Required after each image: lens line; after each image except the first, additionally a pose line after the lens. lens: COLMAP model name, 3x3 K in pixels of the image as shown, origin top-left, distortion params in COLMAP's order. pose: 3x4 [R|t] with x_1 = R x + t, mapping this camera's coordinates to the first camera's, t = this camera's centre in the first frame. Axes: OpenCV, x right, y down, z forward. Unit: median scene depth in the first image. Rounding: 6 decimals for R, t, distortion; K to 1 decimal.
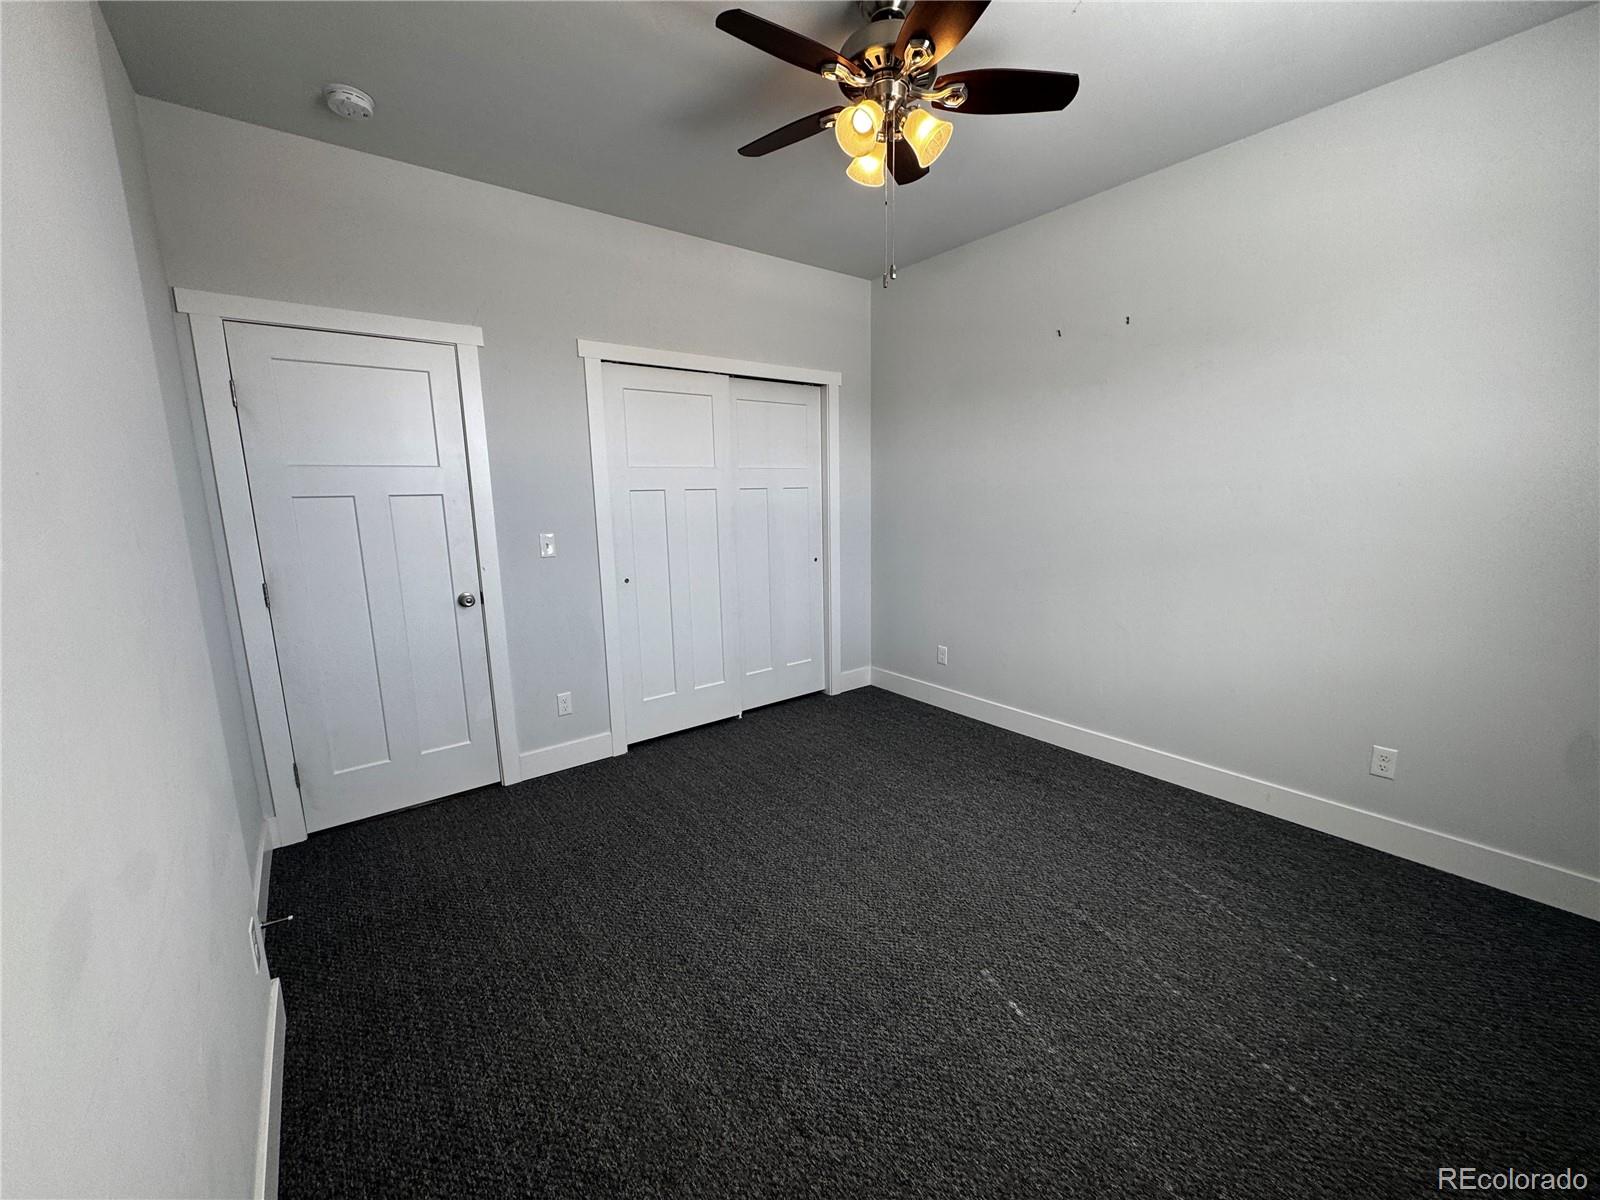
lens RADIAL K [[632.7, 0, 804.7], [0, 632.7, 599.0], [0, 0, 1]] dist [-0.002758, 0.000112]
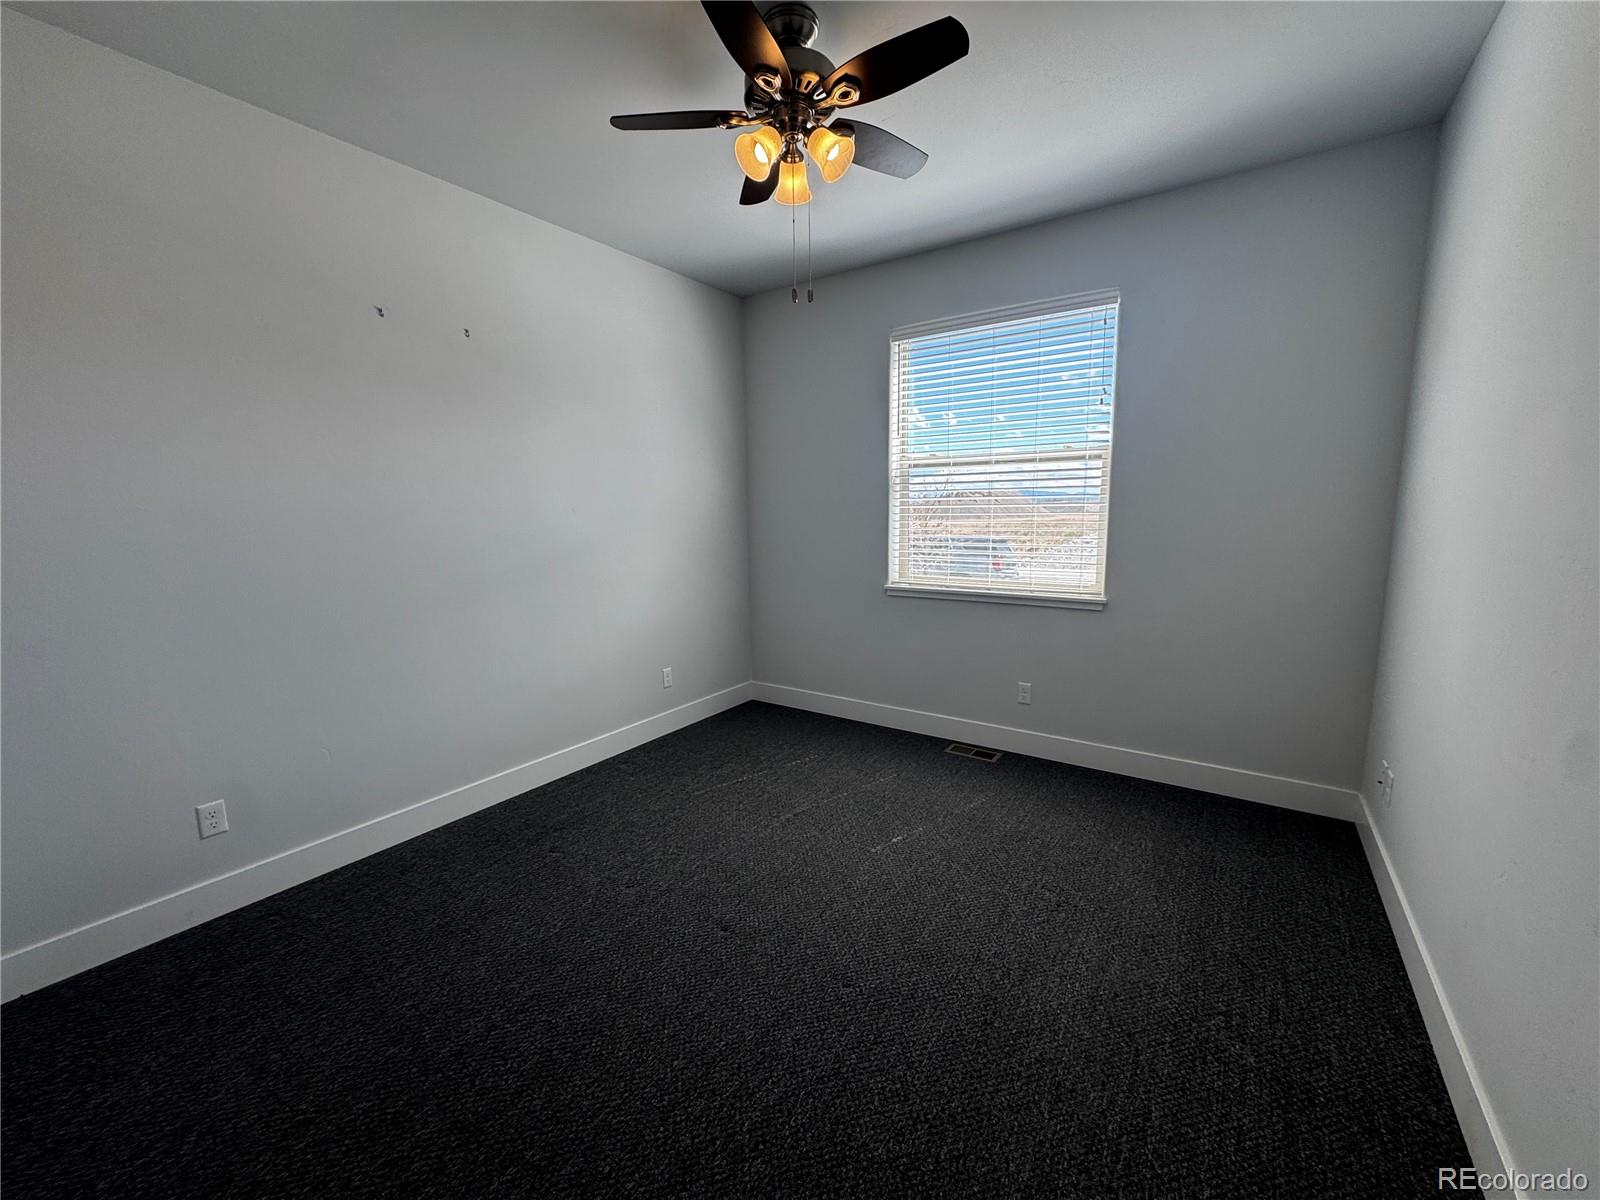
lens RADIAL K [[632.7, 0, 804.7], [0, 632.7, 599.0], [0, 0, 1]] dist [-0.002758, 0.000112]
pose [[-0.294783, -0.115259, 0.948588, -0.923807], [0.184441, 0.967168, 0.174834, -0.203345], [-0.937595, 0.226497, -0.263846, 1.401981]]
